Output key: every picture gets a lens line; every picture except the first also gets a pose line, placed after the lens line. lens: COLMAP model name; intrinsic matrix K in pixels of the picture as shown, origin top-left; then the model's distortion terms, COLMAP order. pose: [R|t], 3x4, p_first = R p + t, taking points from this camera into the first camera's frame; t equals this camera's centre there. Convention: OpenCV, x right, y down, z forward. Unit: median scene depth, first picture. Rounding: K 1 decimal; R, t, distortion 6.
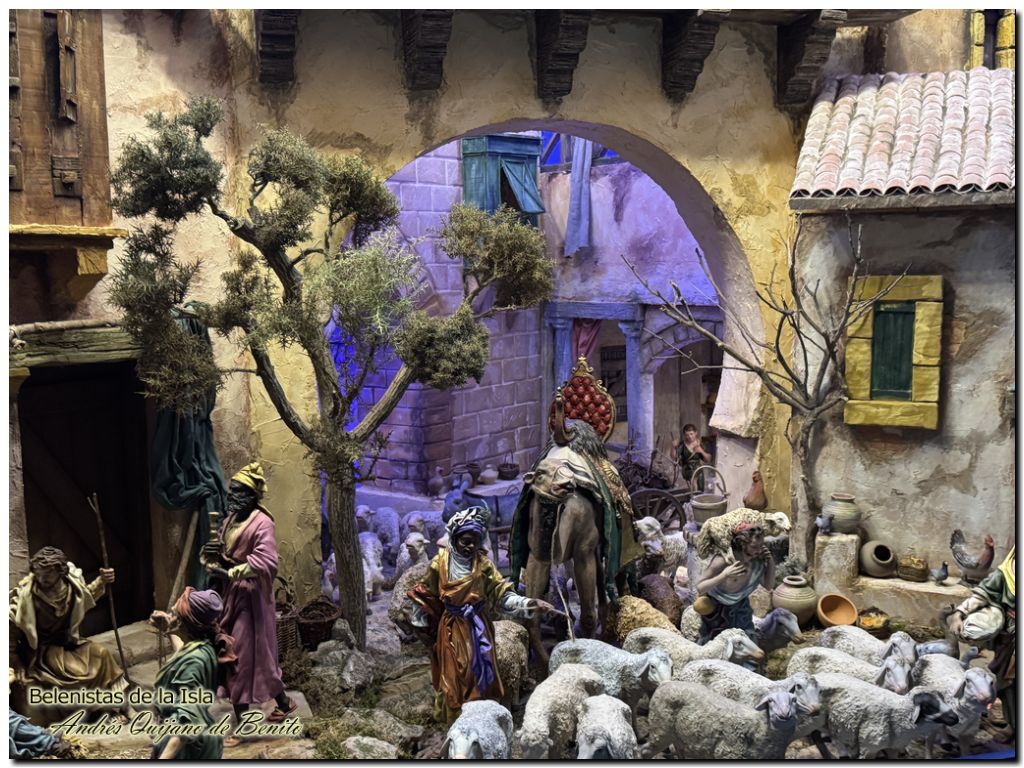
lens RADIAL K [[1094.3, 0, 514.0], [0, 1094.3, 392.0], [0, 0, 1]] dist [0.073874, 0.000000]
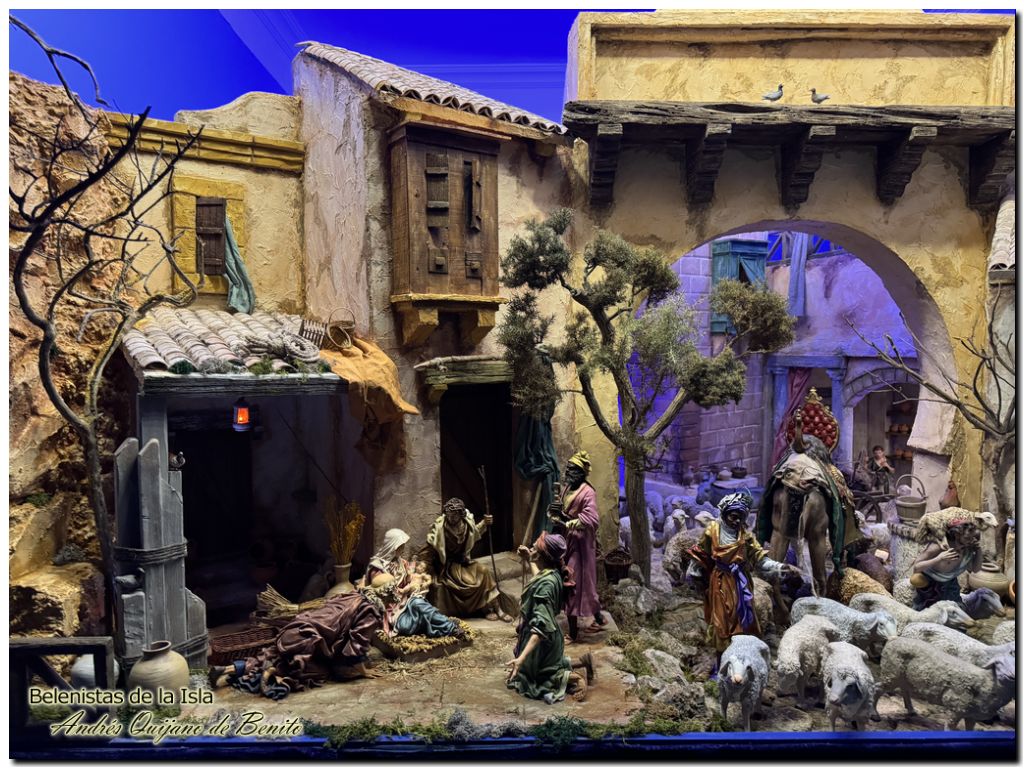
lens RADIAL K [[685.6, 0, 521.6], [0, 685.6, 388.3], [0, 0, 1]] dist [0.063156, -0.075676]
pose [[0.961259, 0.021120, -0.274836, -0.057665], [-0.034678, 0.998404, -0.044567, 0.021466], [0.273457, 0.052372, 0.960458, 0.076656]]
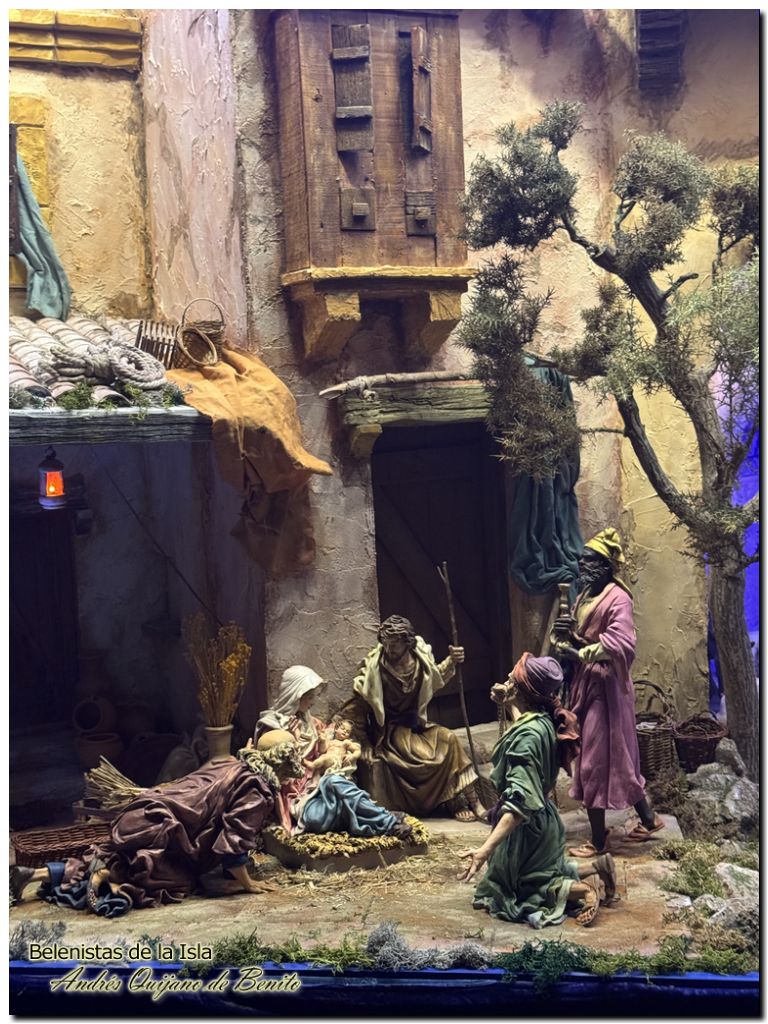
lens RADIAL K [[1423.9, 0, 406.6], [0, 1423.9, 531.0], [0, 0, 1]] dist [0.128224, 0.000000]
pose [[0.906308, 0.009990, -0.422500, 0.078586], [-0.013853, 0.999886, -0.006074, 0.067086], [0.422391, 0.011358, 0.906343, -0.063768]]
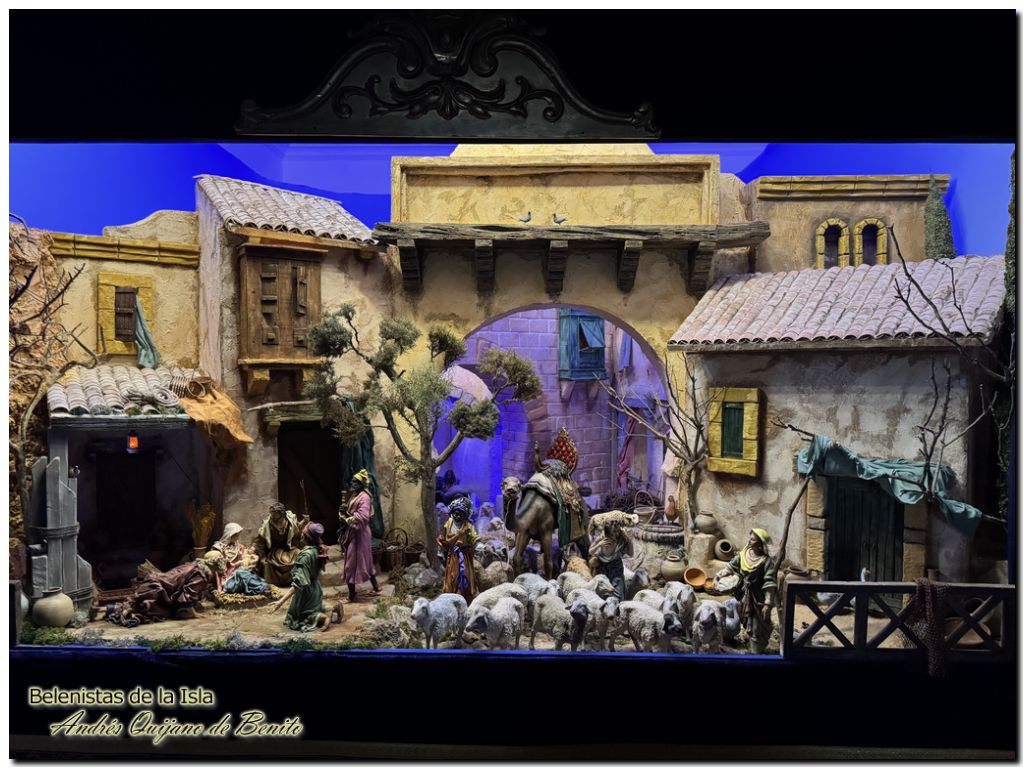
lens RADIAL K [[685.6, 0, 523.5], [0, 685.6, 393.3], [0, 0, 1]] dist [0.063156, -0.075676]
pose [[0.953391, 0.021416, -0.300977, 0.410715], [-0.046474, 0.995998, -0.076345, 0.004027], [0.298137, 0.086774, 0.950571, -0.171532]]
